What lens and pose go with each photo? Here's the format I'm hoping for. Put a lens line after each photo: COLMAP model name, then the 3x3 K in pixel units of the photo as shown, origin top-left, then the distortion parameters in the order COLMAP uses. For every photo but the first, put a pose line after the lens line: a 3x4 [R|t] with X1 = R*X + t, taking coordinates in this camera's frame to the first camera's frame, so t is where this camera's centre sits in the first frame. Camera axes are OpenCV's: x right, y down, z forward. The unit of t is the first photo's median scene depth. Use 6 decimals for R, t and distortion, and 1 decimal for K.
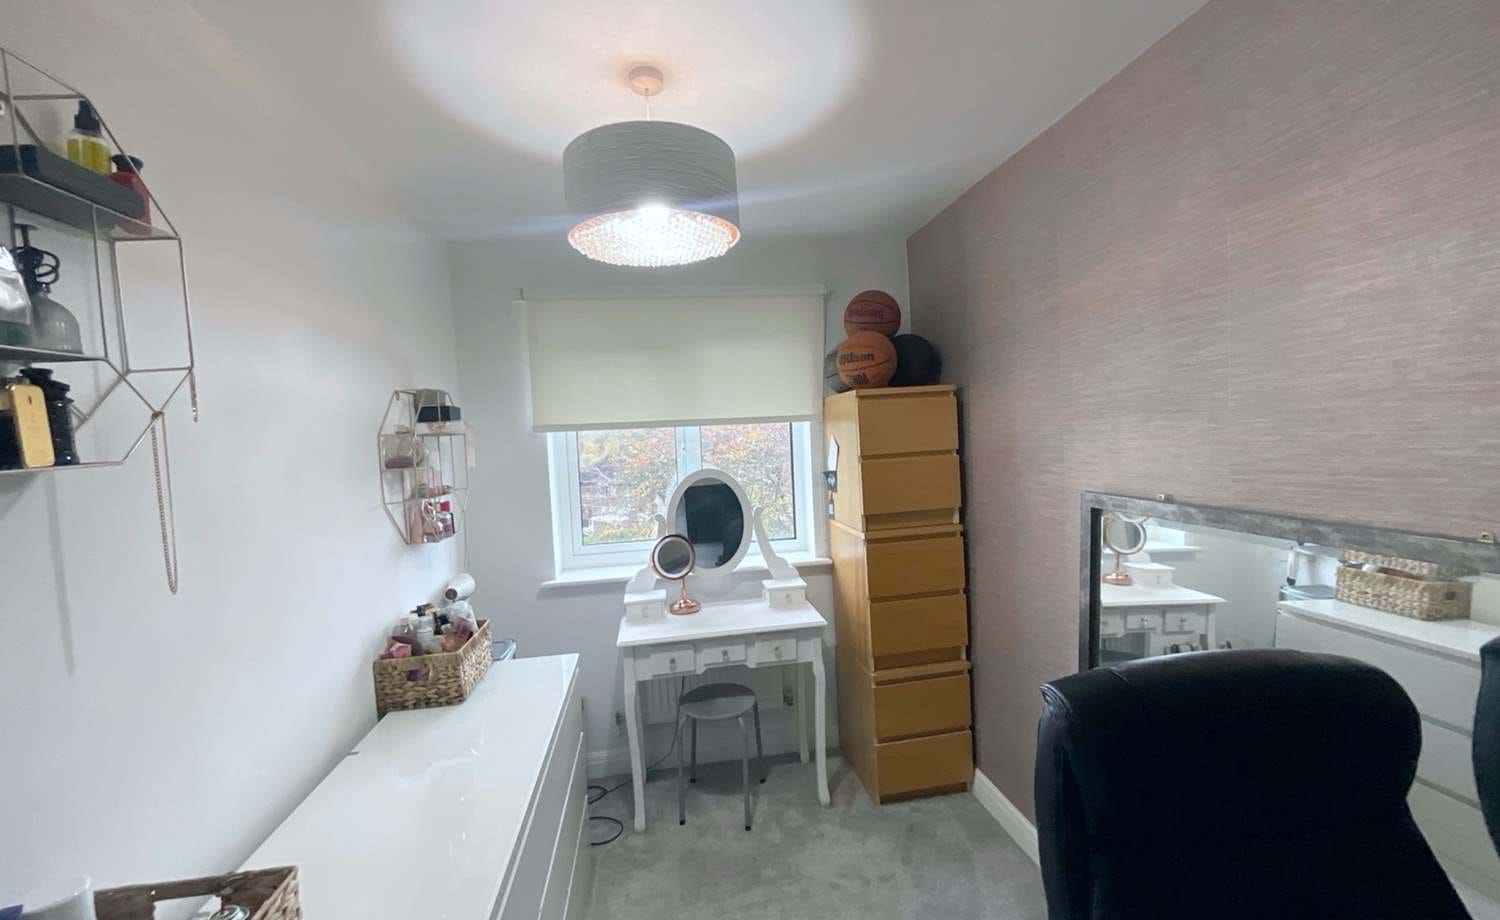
lens RADIAL K [[611.8, 0, 743.8], [0, 611.8, 461.5], [0, 0, 1]] dist [-0.006726, 0.002214]
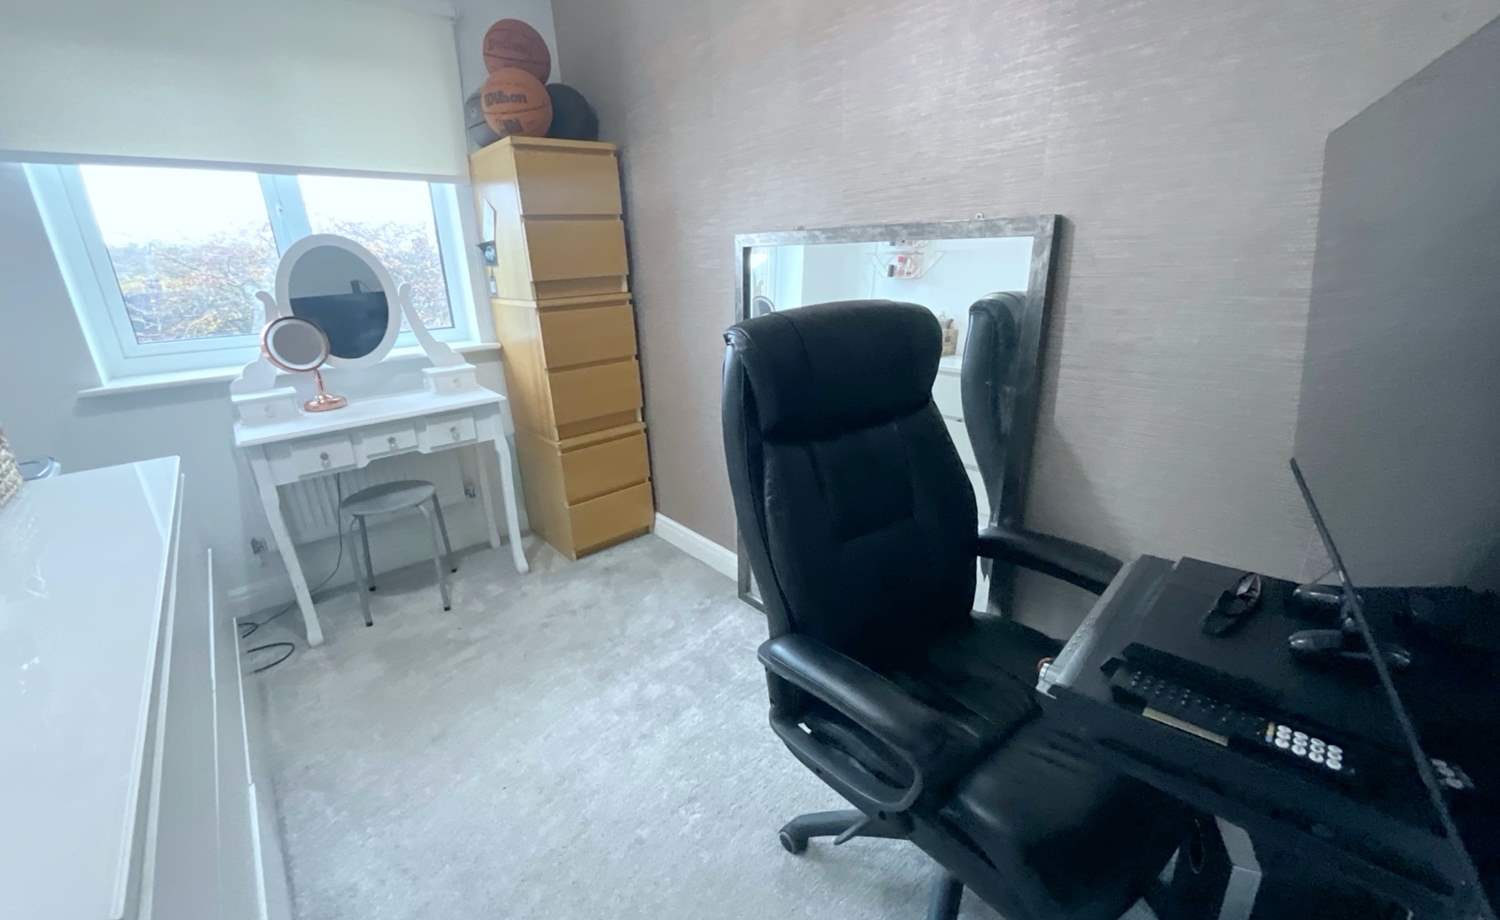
lens RADIAL K [[611.8, 0, 753.2], [0, 611.8, 458.2], [0, 0, 1]] dist [-0.006726, 0.002214]
pose [[0.845275, -0.151567, 0.512385, -0.042558], [0.013819, 0.964806, 0.262600, 0.103920], [-0.534153, -0.214888, 0.817621, -0.024076]]
